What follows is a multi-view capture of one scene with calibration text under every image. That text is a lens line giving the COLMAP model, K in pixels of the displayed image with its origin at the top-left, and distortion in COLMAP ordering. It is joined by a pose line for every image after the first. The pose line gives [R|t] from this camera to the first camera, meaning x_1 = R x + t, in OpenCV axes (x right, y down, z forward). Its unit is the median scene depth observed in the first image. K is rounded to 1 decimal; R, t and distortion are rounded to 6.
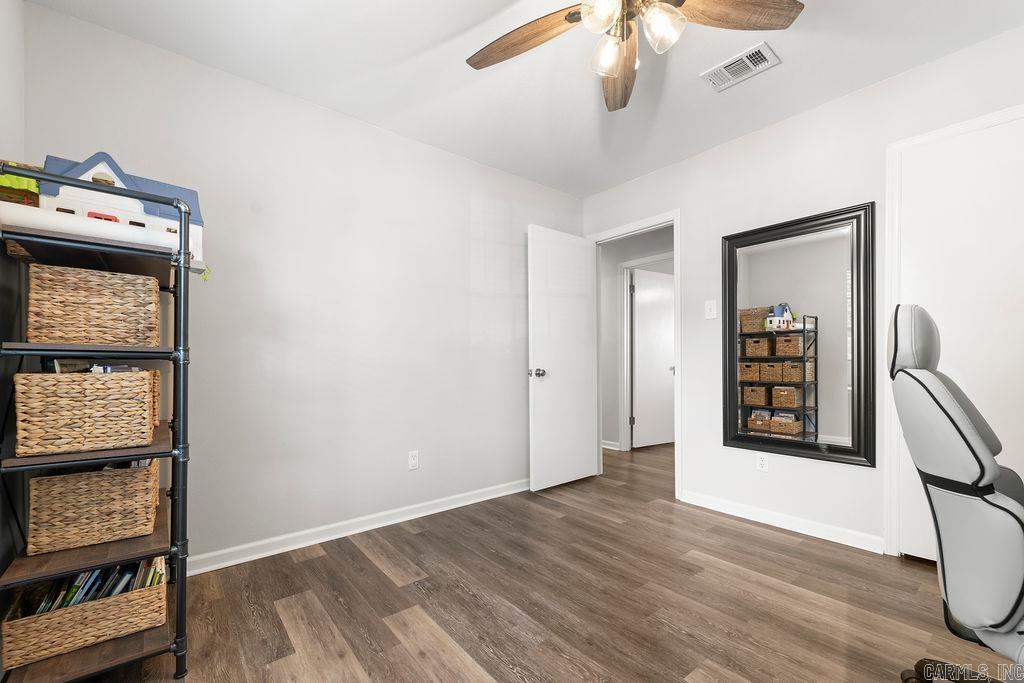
lens RADIAL K [[423.0, 0, 514.1], [0, 423.0, 364.1], [0, 0, 1]] dist [0.002724, -0.000810]
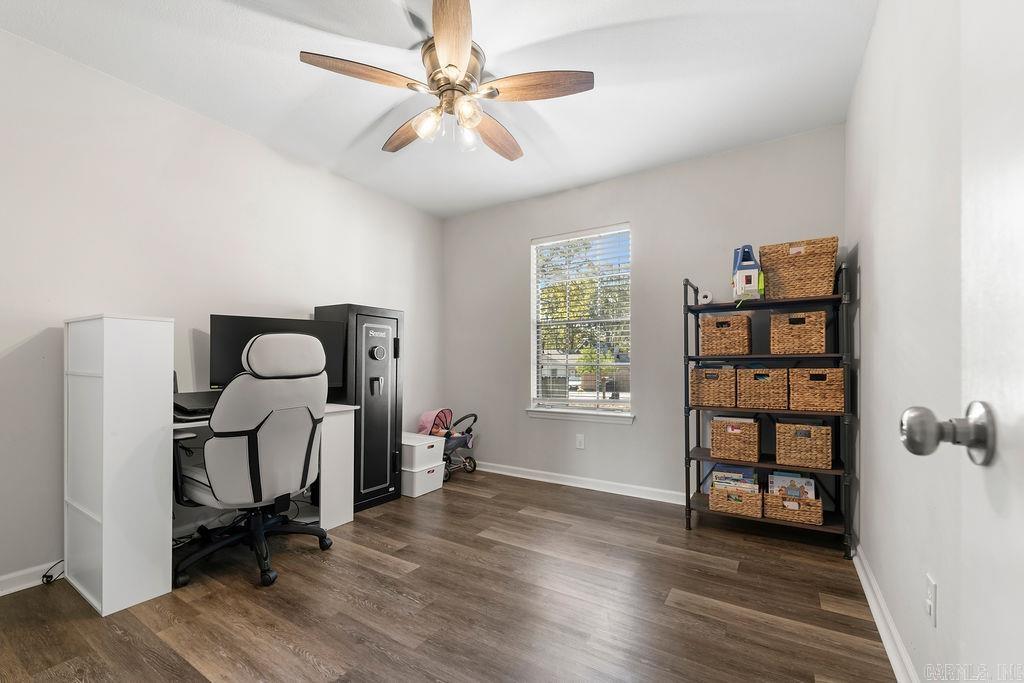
lens RADIAL K [[423.0, 0, 508.4], [0, 423.0, 362.4], [0, 0, 1]] dist [0.002724, -0.000810]
pose [[-0.951127, 0.002355, -0.308790, 0.453652], [0.004792, 0.999963, -0.007137, -0.003707], [0.308762, -0.008268, -0.951104, 2.060812]]
